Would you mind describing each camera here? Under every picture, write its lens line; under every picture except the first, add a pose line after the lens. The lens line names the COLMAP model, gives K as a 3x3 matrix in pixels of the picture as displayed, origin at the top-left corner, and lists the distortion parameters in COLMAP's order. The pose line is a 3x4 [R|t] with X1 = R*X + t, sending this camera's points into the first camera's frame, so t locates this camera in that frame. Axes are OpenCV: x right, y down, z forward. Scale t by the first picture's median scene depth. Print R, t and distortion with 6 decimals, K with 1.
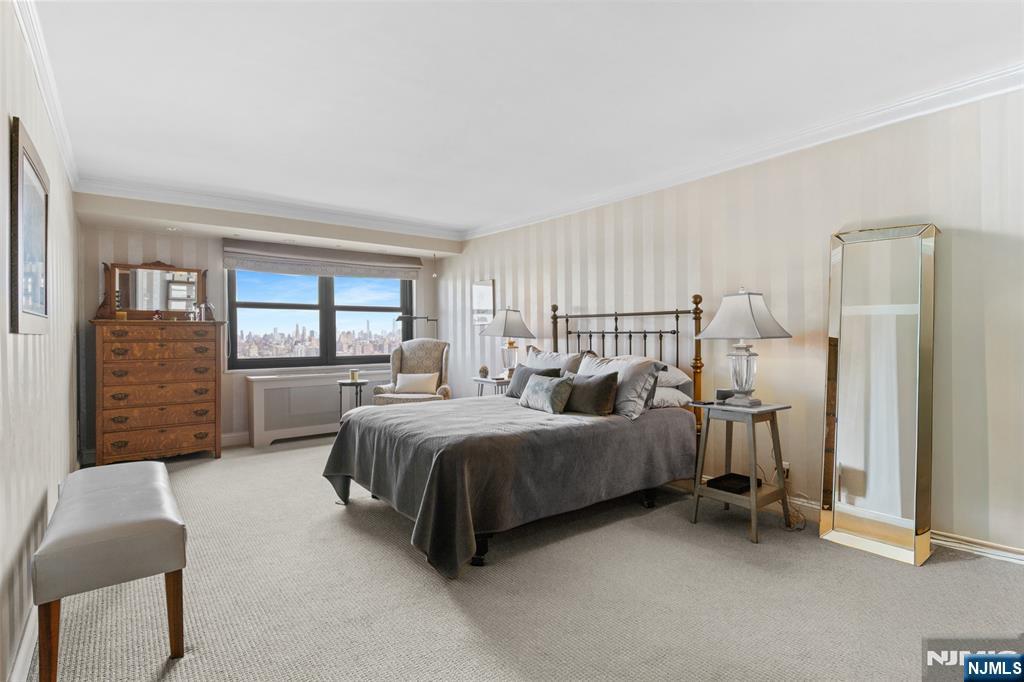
lens RADIAL K [[501.1, 0, 514.7], [0, 501.1, 330.6], [0, 0, 1]] dist [-0.001154, 0.000302]
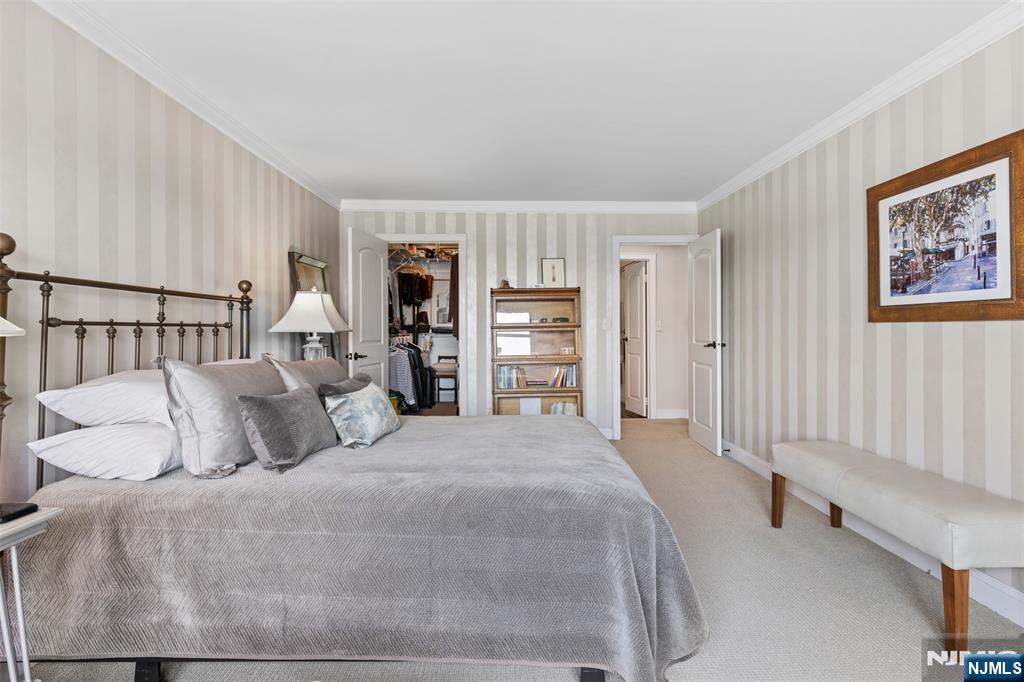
lens RADIAL K [[501.1, 0, 514.7], [0, 501.1, 330.6], [0, 0, 1]] dist [-0.001154, 0.000302]
pose [[-0.800835, 0.005740, 0.598857, -0.388058], [0.004705, 0.999984, -0.003292, 0.012885], [-0.598866, 0.000181, -0.800849, 1.109466]]
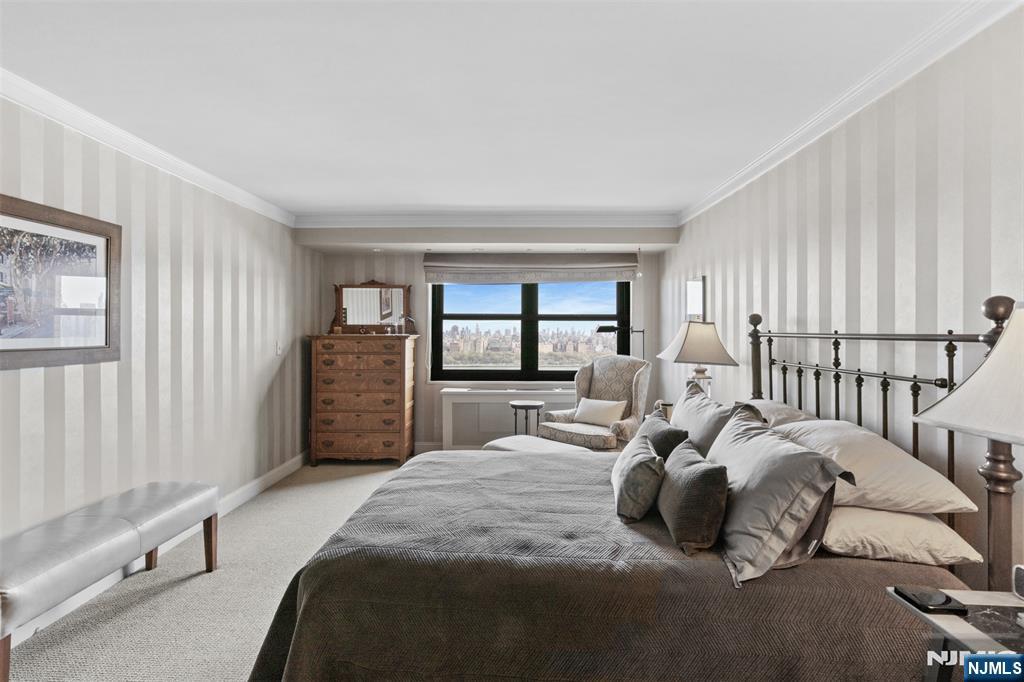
lens RADIAL K [[501.1, 0, 514.7], [0, 501.1, 330.6], [0, 0, 1]] dist [-0.001154, 0.000302]
pose [[0.772957, 0.005728, -0.634432, 0.252633], [-0.002038, 0.999977, 0.006545, -0.036688], [0.634455, -0.003766, 0.772951, 0.357625]]
